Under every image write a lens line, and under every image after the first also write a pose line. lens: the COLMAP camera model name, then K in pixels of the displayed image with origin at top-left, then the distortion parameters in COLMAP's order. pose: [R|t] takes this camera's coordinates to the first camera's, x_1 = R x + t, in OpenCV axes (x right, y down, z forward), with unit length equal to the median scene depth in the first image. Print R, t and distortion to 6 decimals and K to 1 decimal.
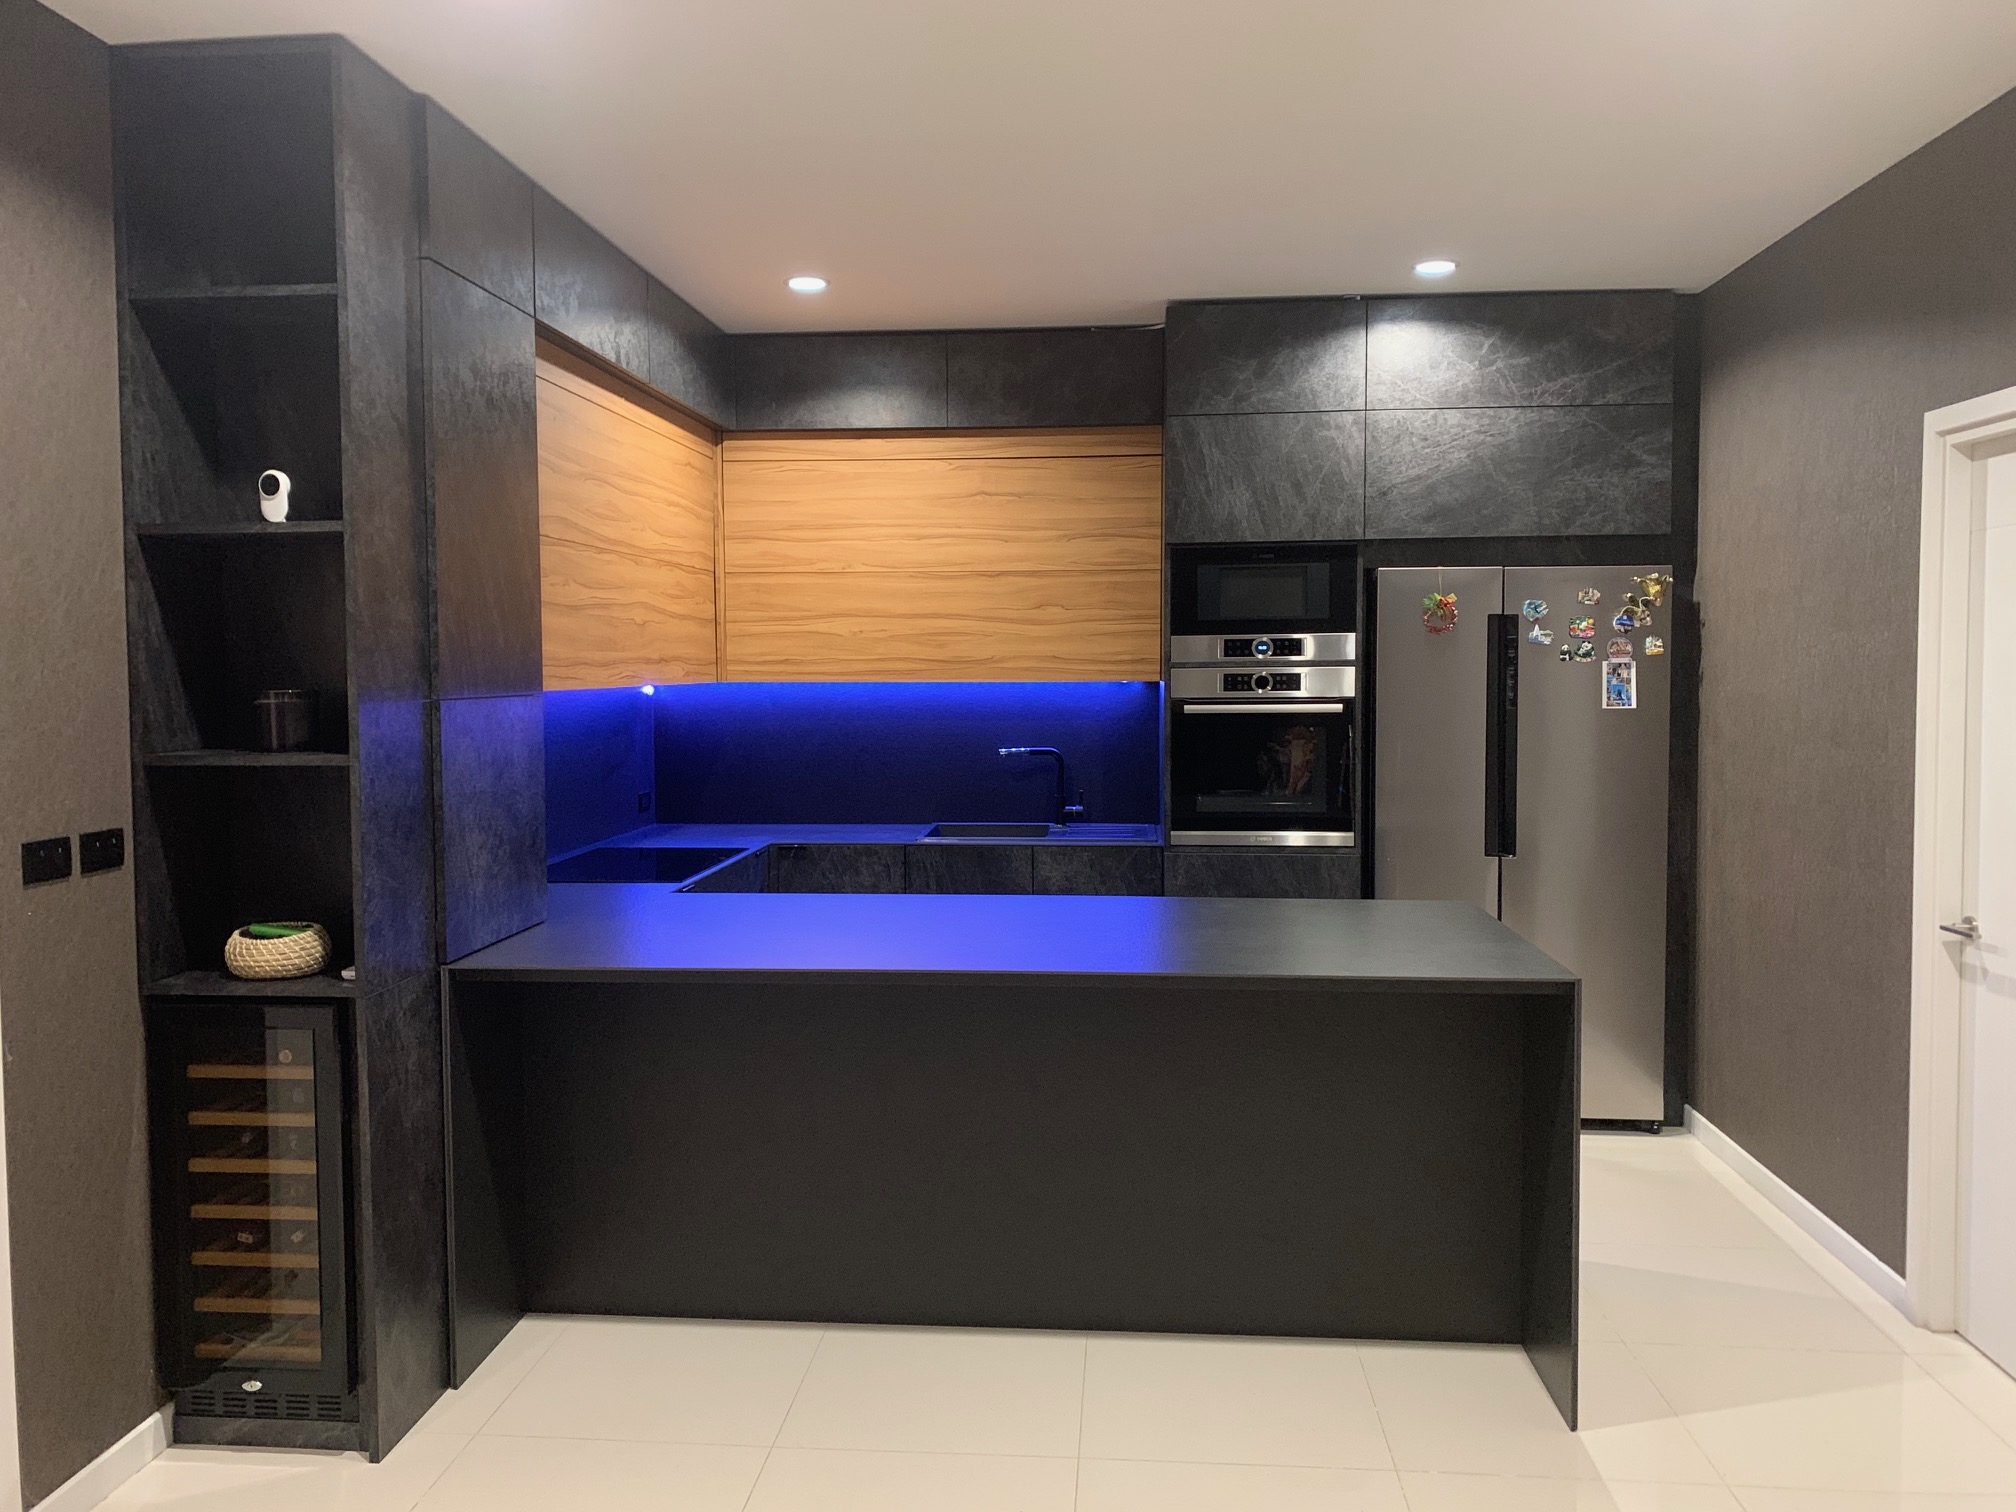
lens RADIAL K [[1484.0, 0, 1008.0], [0, 1484.0, 756.0], [0, 0, 1]] dist [0.257788, -0.426562]
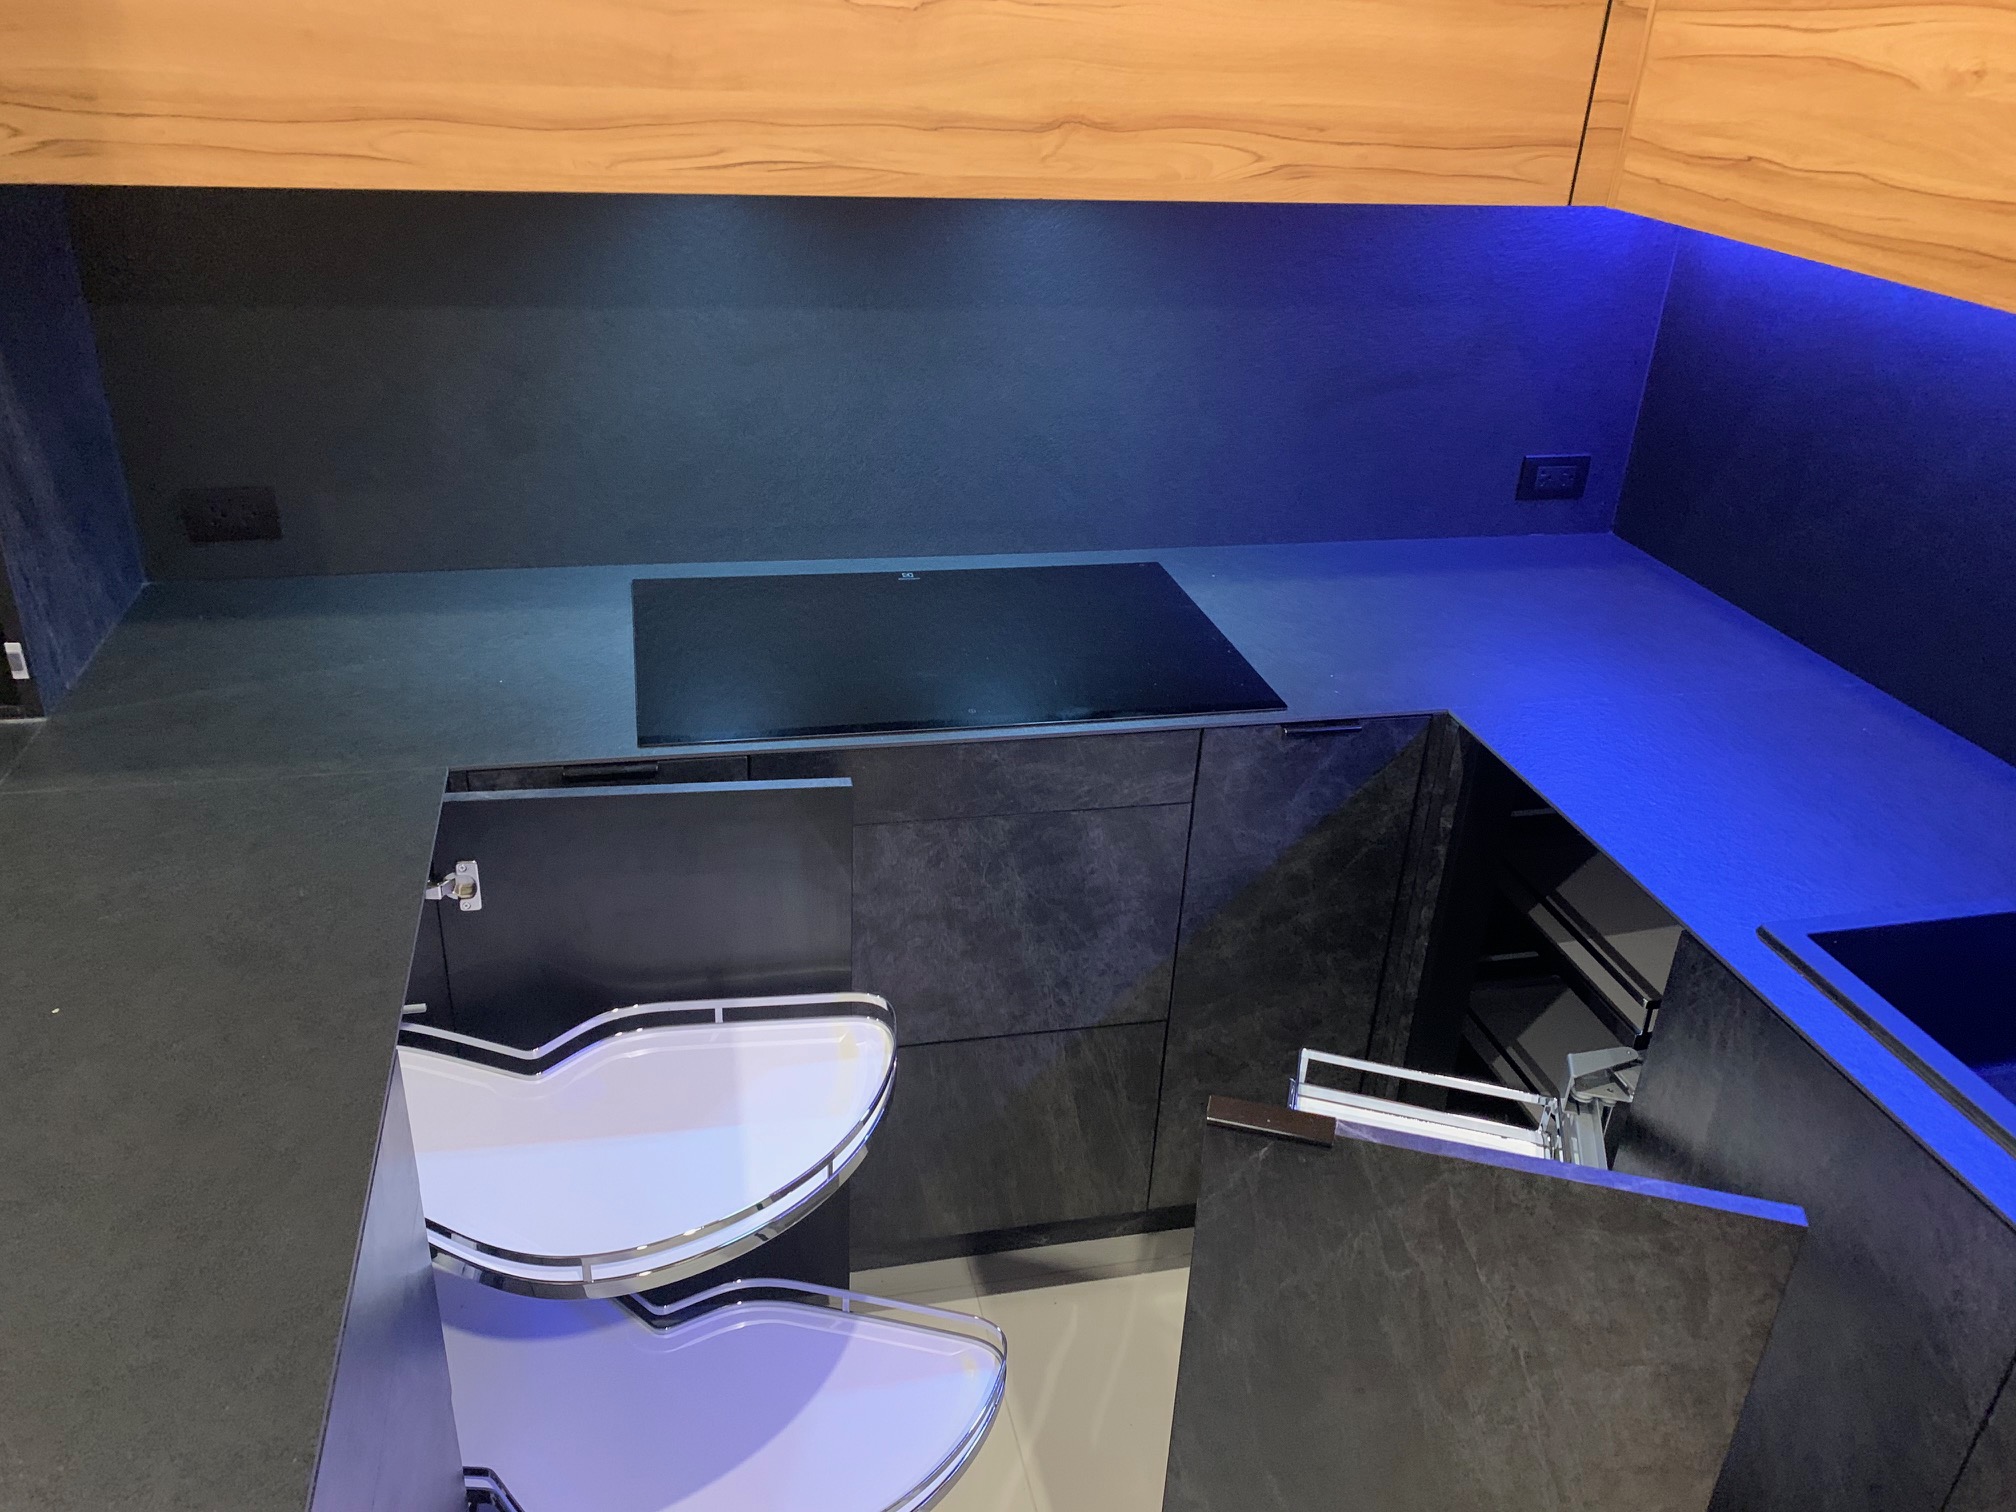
lens RADIAL K [[1539.8, 0, 1008.0], [0, 1539.8, 756.0], [0, 0, 1]] dist [0.003483, -0.002163]
pose [[0.300577, 0.450635, -0.840584, 0.128711], [-0.106055, 0.891666, 0.440096, -0.086174], [0.947843, -0.043135, 0.315806, 0.841871]]
